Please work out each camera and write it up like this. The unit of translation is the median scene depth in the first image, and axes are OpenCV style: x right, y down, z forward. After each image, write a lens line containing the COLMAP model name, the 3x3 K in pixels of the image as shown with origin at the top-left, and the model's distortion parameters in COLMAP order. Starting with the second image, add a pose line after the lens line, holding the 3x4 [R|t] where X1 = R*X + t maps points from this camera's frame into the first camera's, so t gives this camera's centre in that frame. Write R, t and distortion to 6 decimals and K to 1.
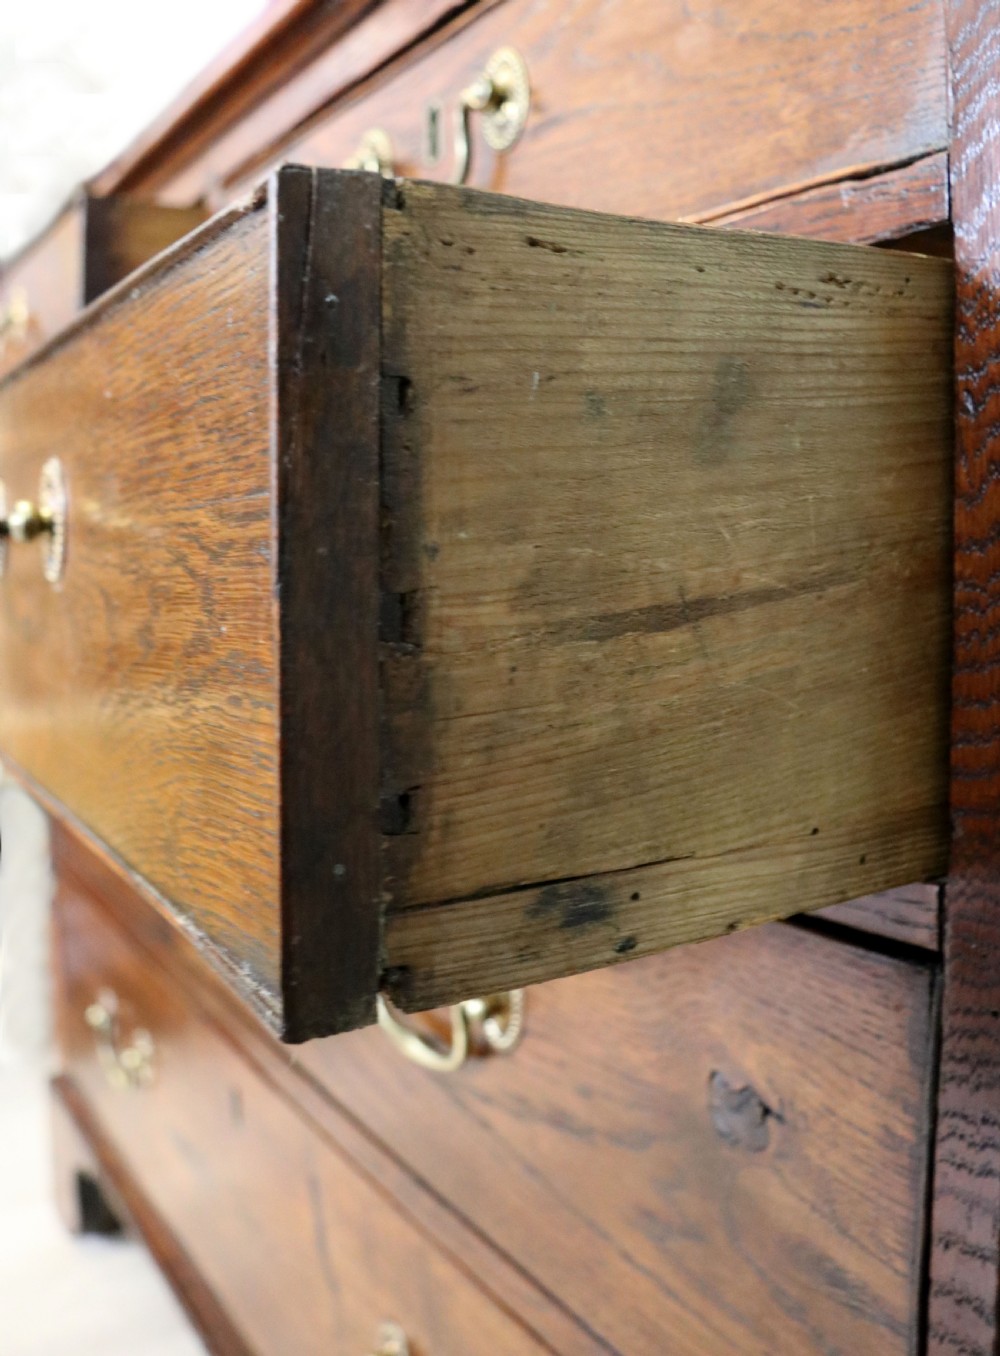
lens RADIAL K [[1371.0, 0, 500.2], [0, 1371.0, 593.1], [0, 0, 1]] dist [0.001779, -0.008801]
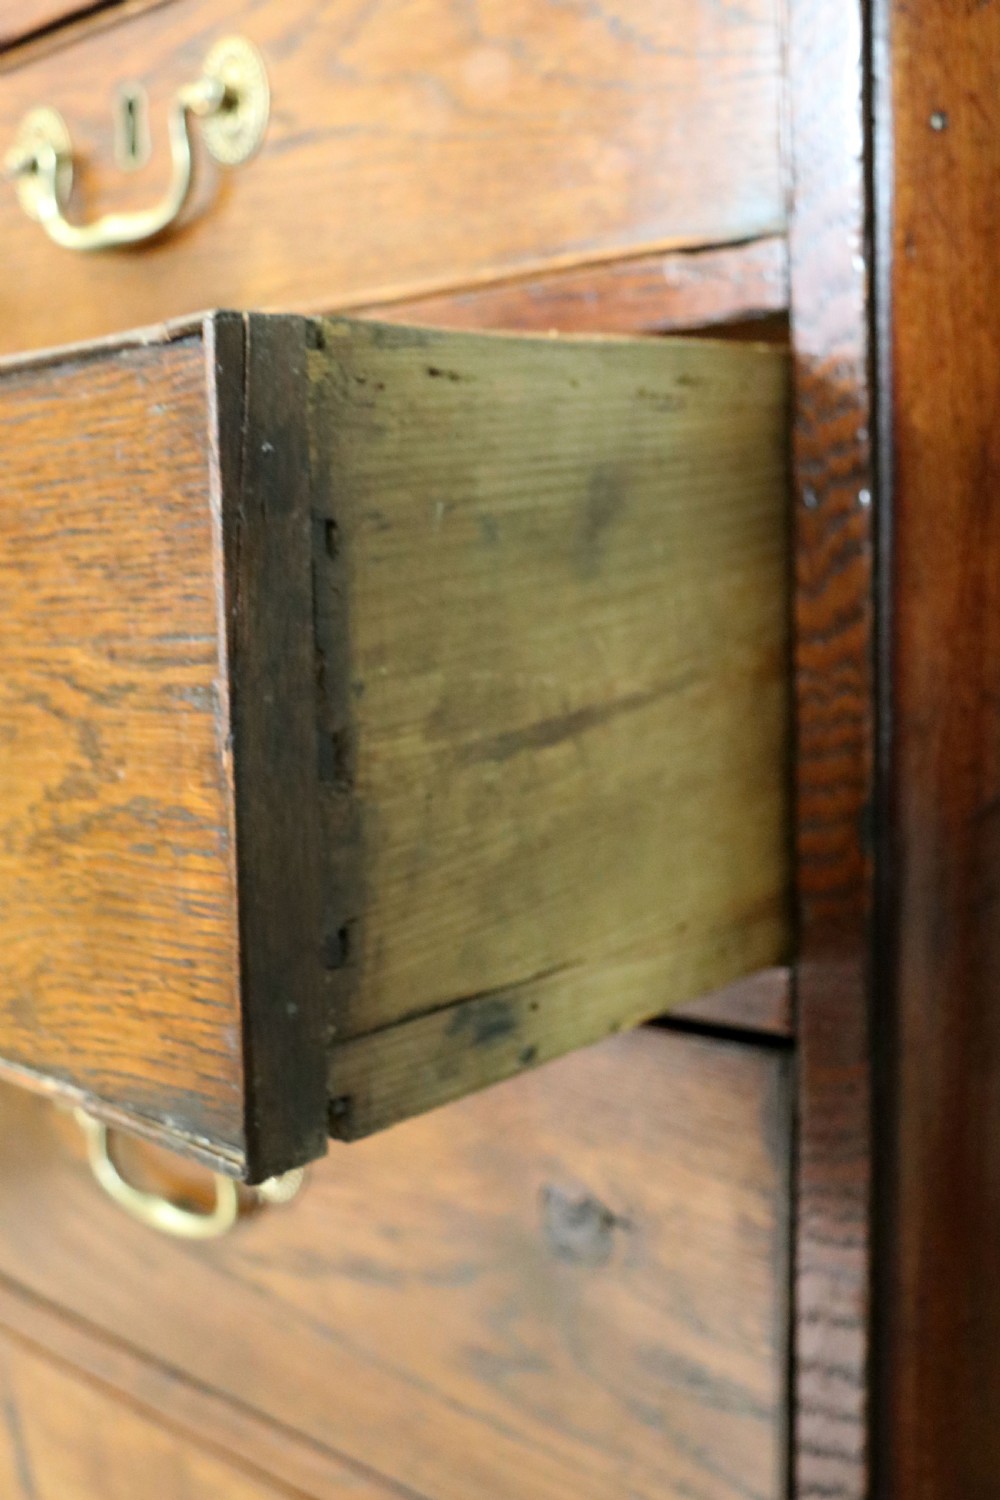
lens RADIAL K [[1790.4, 0, 500.0], [0, 1790.4, 750.0], [0, 0, 1]] dist [0.334238, -0.850390]
pose [[0.967519, -0.062057, 0.245062, -0.241532], [0.044456, 0.996061, 0.076719, -0.072147], [-0.248857, -0.063333, 0.966467, -0.274621]]
